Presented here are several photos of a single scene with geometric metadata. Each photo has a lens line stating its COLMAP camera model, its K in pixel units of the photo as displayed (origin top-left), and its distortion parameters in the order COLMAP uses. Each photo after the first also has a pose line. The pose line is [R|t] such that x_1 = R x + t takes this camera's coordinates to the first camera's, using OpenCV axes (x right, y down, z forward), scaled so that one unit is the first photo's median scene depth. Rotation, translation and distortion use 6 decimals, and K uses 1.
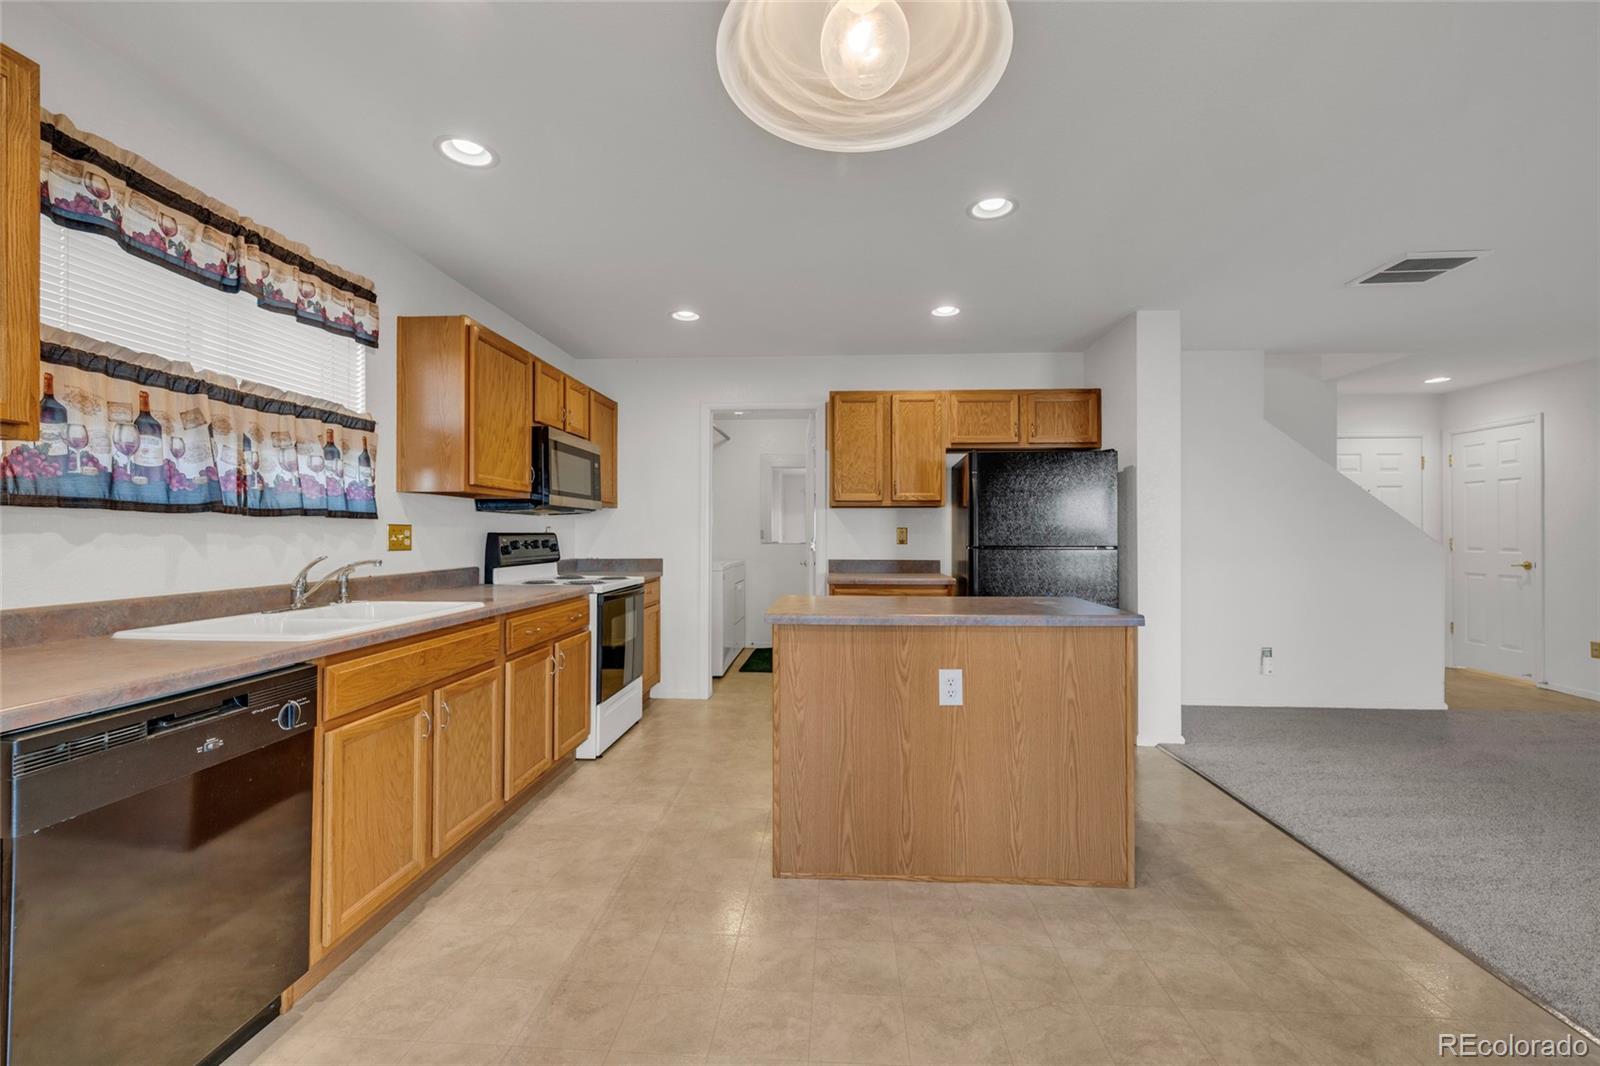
lens RADIAL K [[668.3, 0, 802.1], [0, 668.3, 530.5], [0, 0, 1]] dist [0.000103, 0.000027]
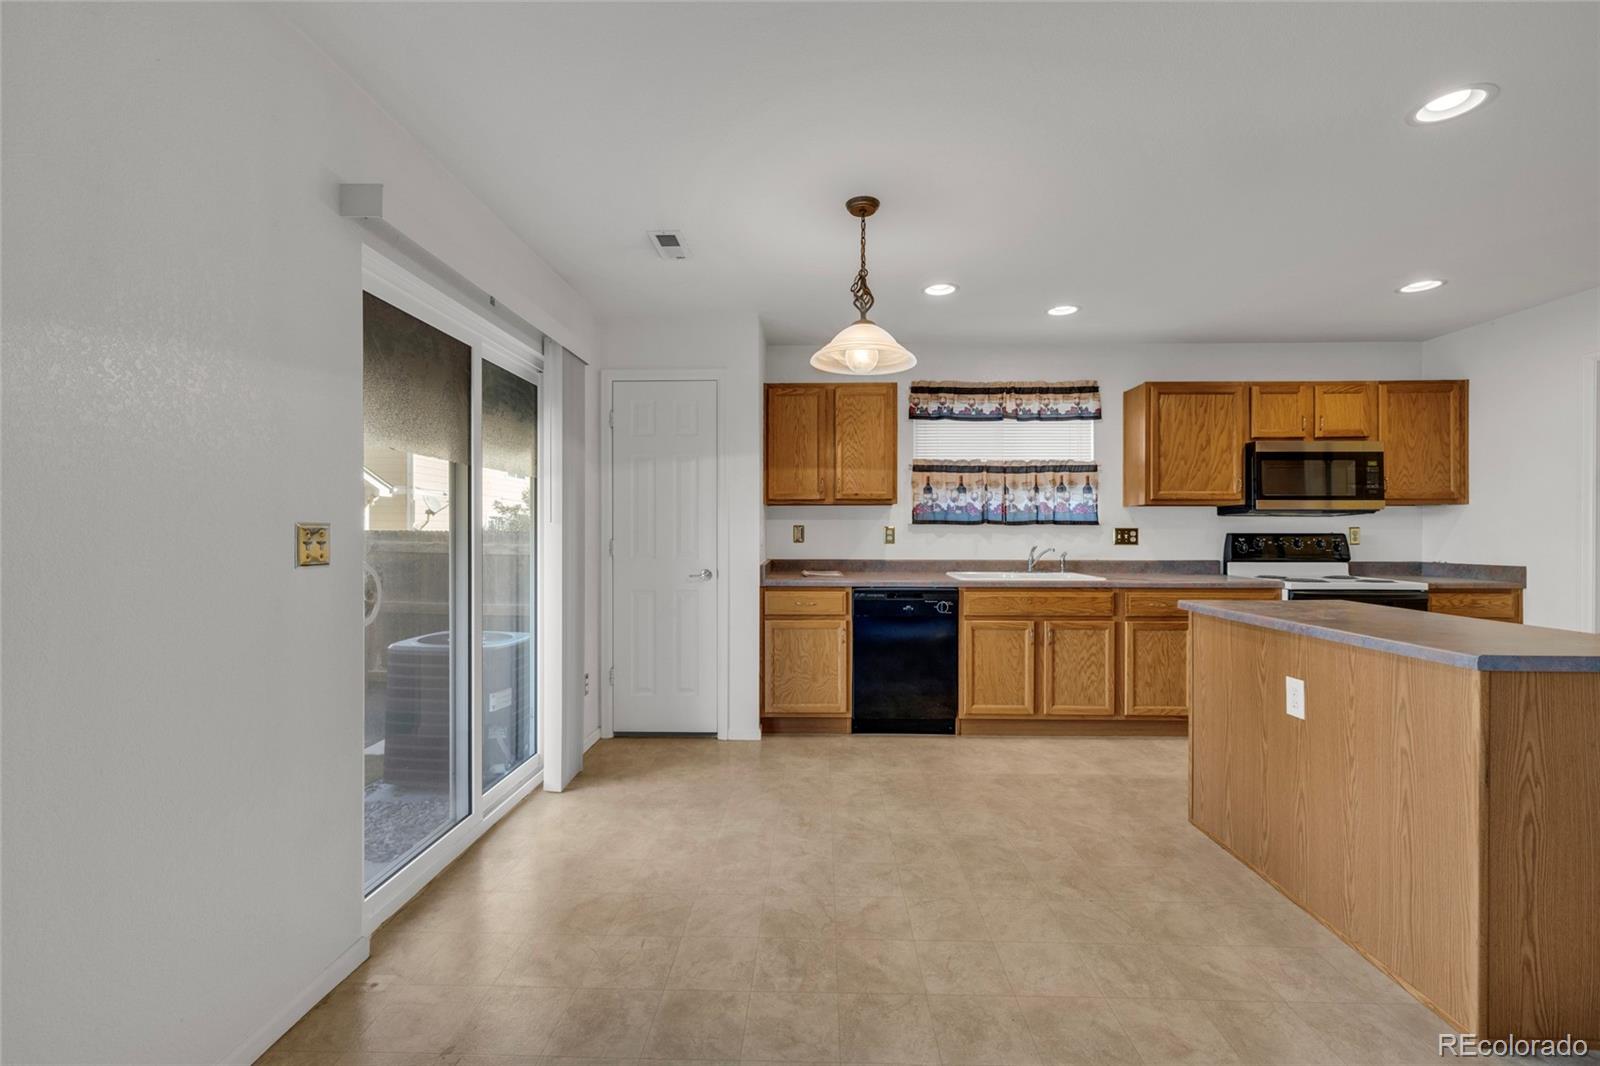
lens RADIAL K [[668.3, 0, 802.1], [0, 668.3, 530.5], [0, 0, 1]] dist [0.000103, 0.000027]
pose [[0.031487, -0.002663, -0.999501, 1.089477], [0.003071, 0.999992, -0.002568, -0.001649], [0.999499, -0.002989, 0.031495, 0.258476]]
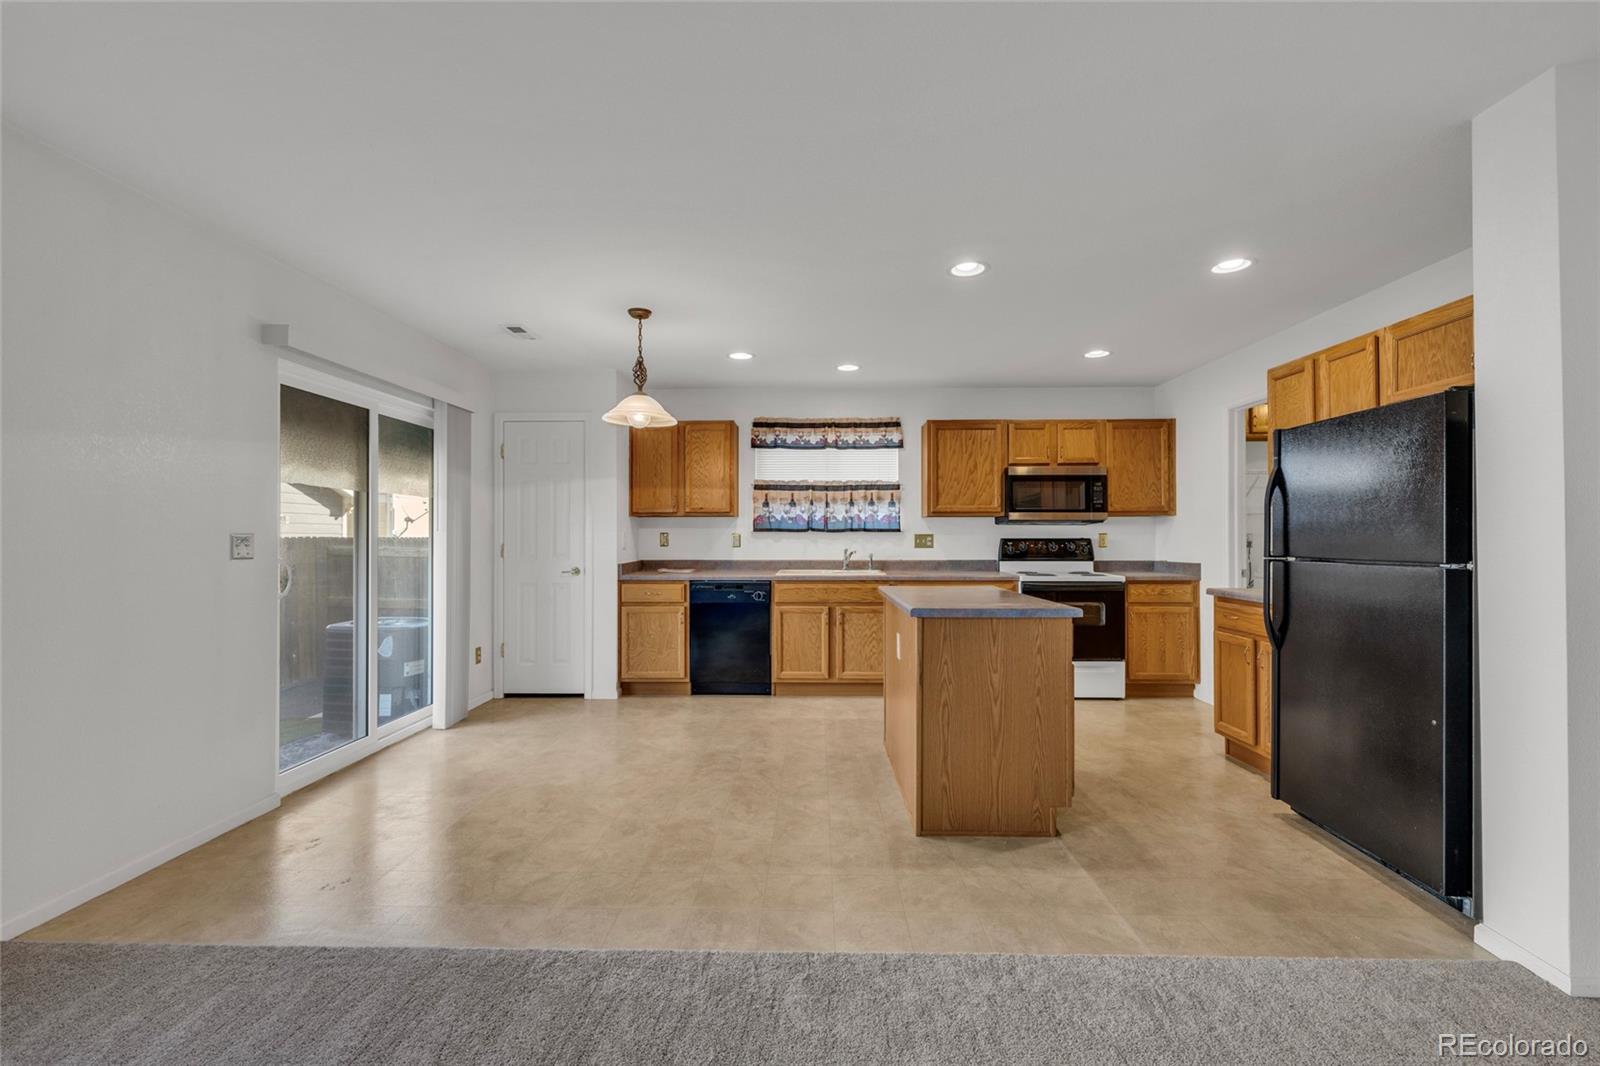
lens RADIAL K [[668.3, 0, 802.1], [0, 668.3, 530.5], [0, 0, 1]] dist [0.000103, 0.000027]
pose [[0.038991, -0.011350, -0.999175, 1.575874], [0.005094, 0.999925, -0.011159, -0.000146], [0.999227, -0.004655, 0.039046, 0.699181]]
